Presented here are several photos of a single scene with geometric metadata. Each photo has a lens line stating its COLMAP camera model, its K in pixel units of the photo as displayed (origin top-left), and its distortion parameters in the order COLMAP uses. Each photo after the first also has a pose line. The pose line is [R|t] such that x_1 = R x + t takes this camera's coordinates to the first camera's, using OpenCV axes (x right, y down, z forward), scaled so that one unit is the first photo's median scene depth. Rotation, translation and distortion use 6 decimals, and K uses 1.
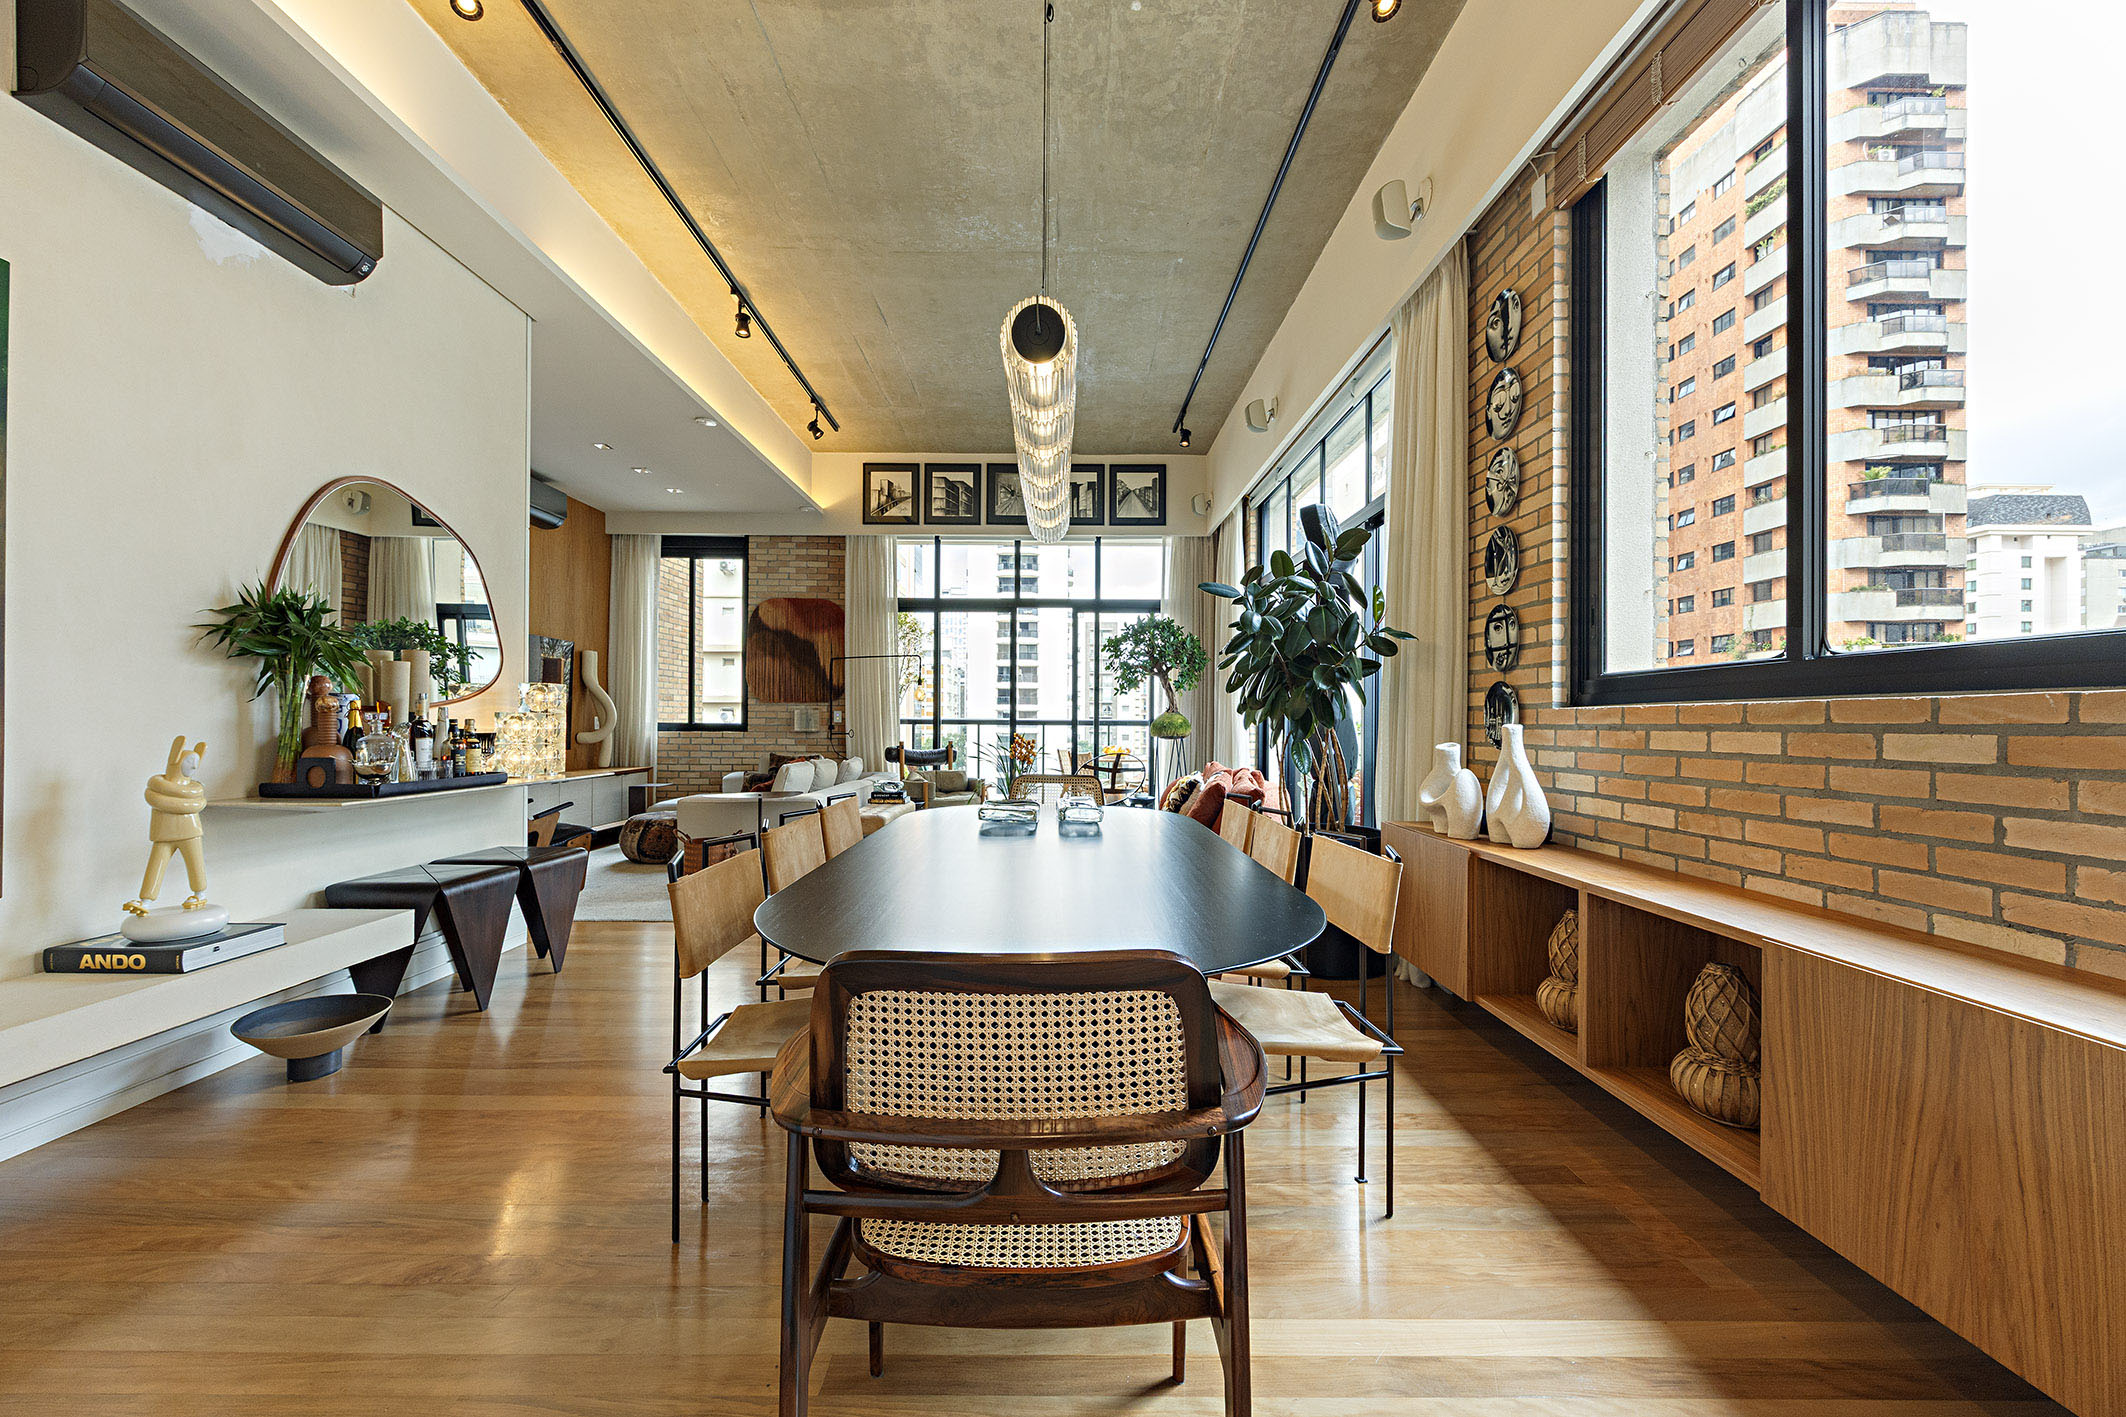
lens RADIAL K [[897.8, 0, 1069.7], [0, 897.8, 705.6], [0, 0, 1]] dist [0.043019, 0.000267]
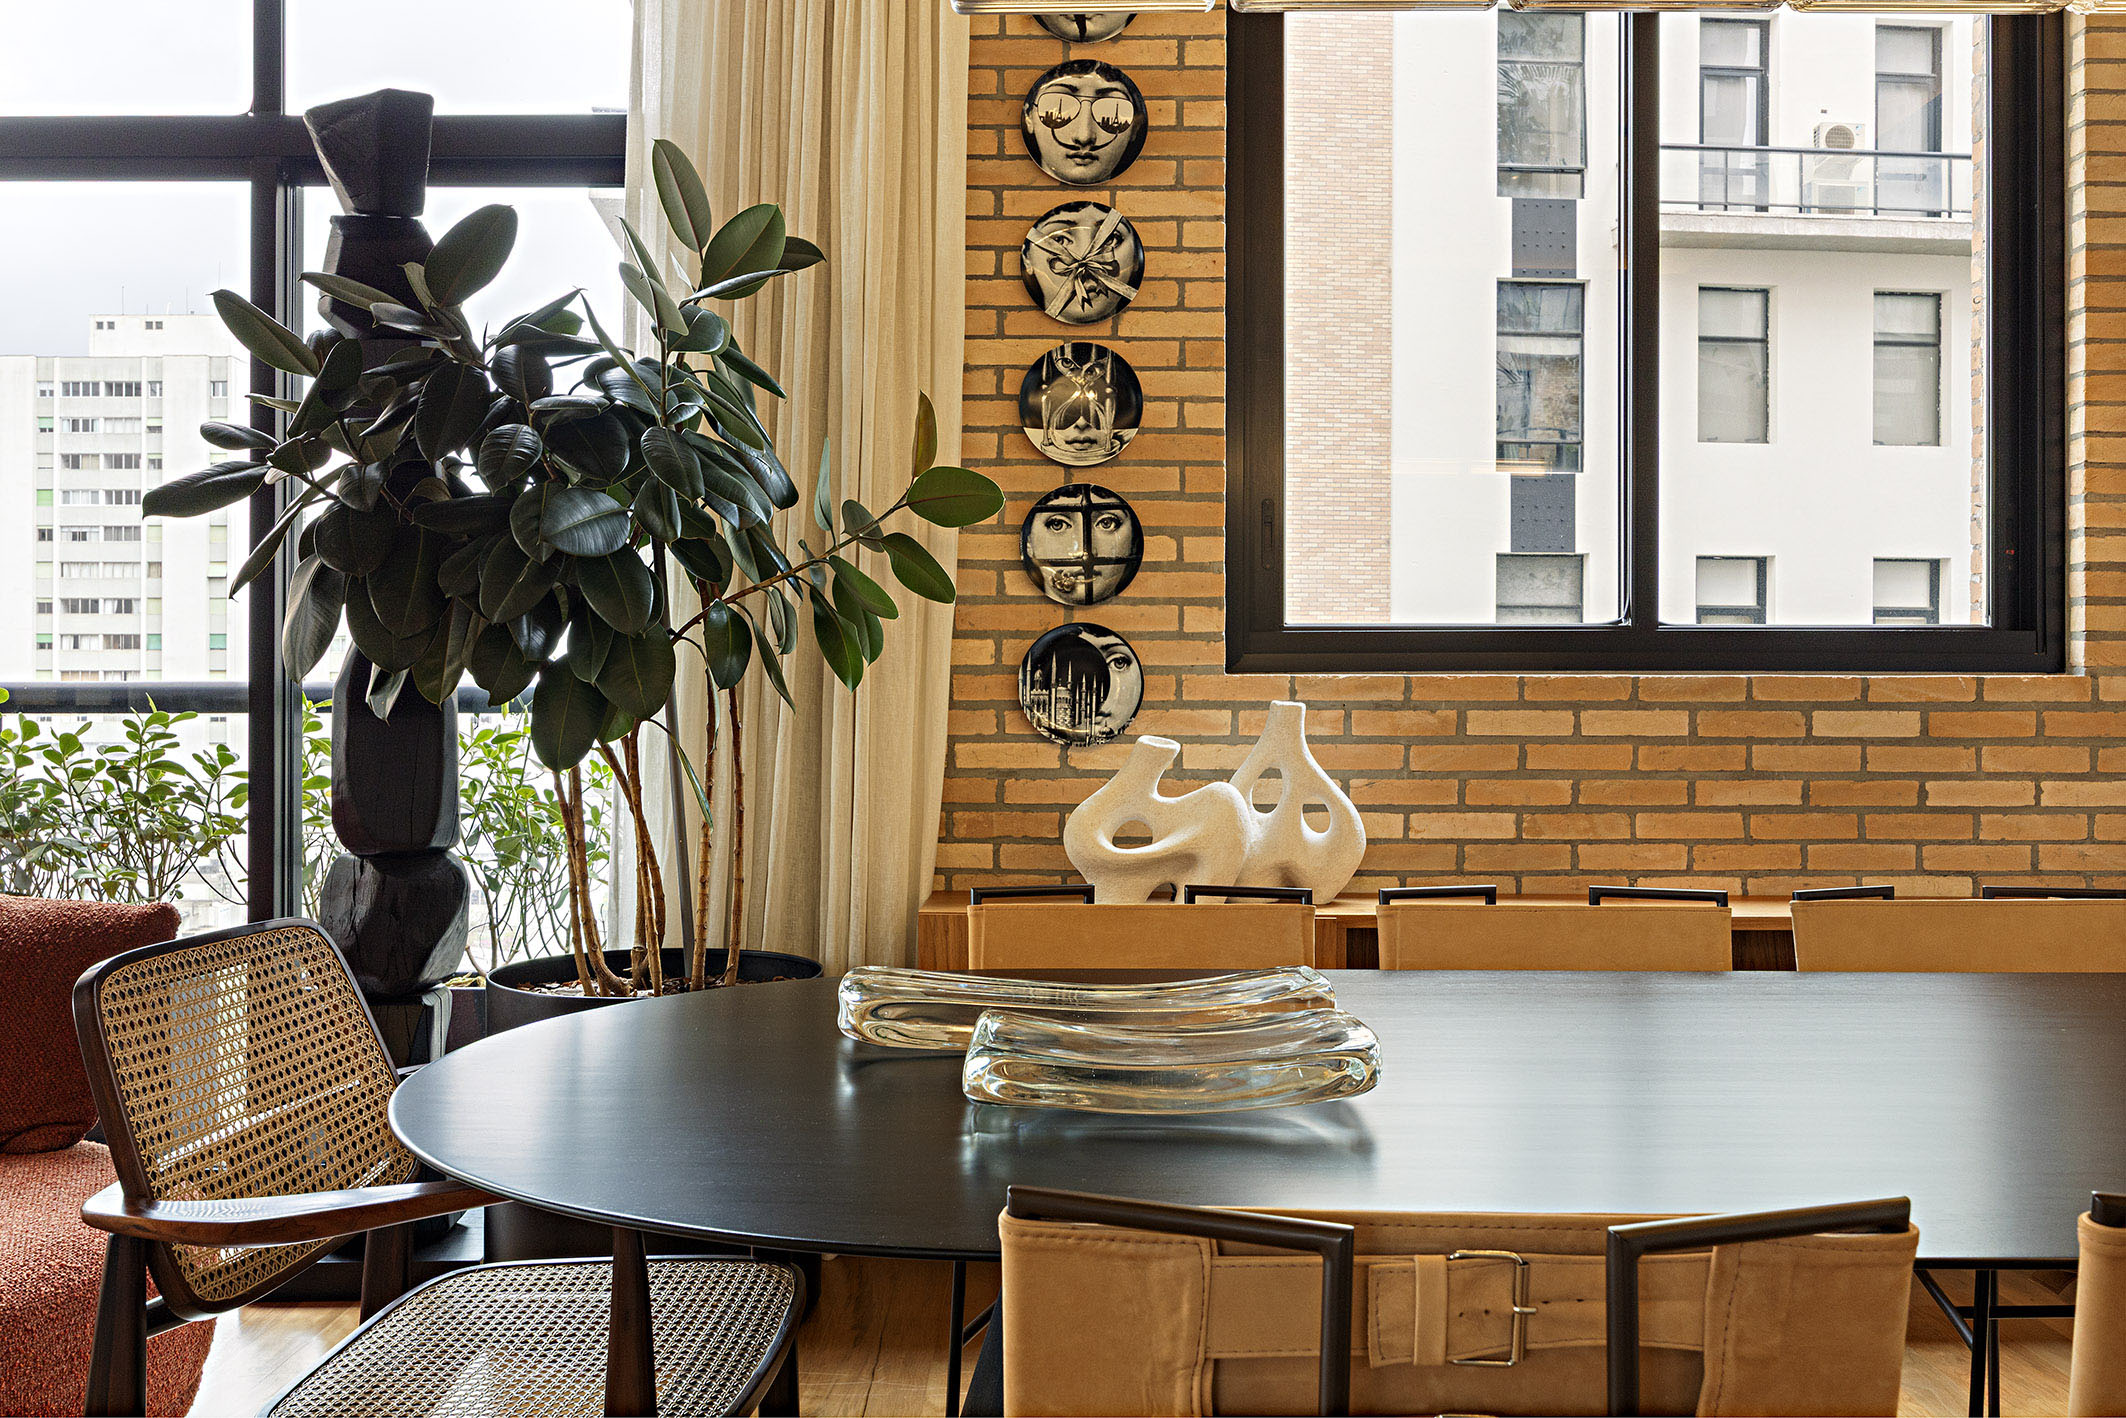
lens RADIAL K [[1651.8, 0, 1007.6], [0, 1651.8, 700.0], [0, 0, 1]] dist [0.015673, 0.008585]
pose [[0.017048, -0.002256, 0.999852, -0.234077], [-0.023531, 0.999720, 0.002657, 0.008296], [-0.999578, -0.023573, 0.016990, 0.452715]]
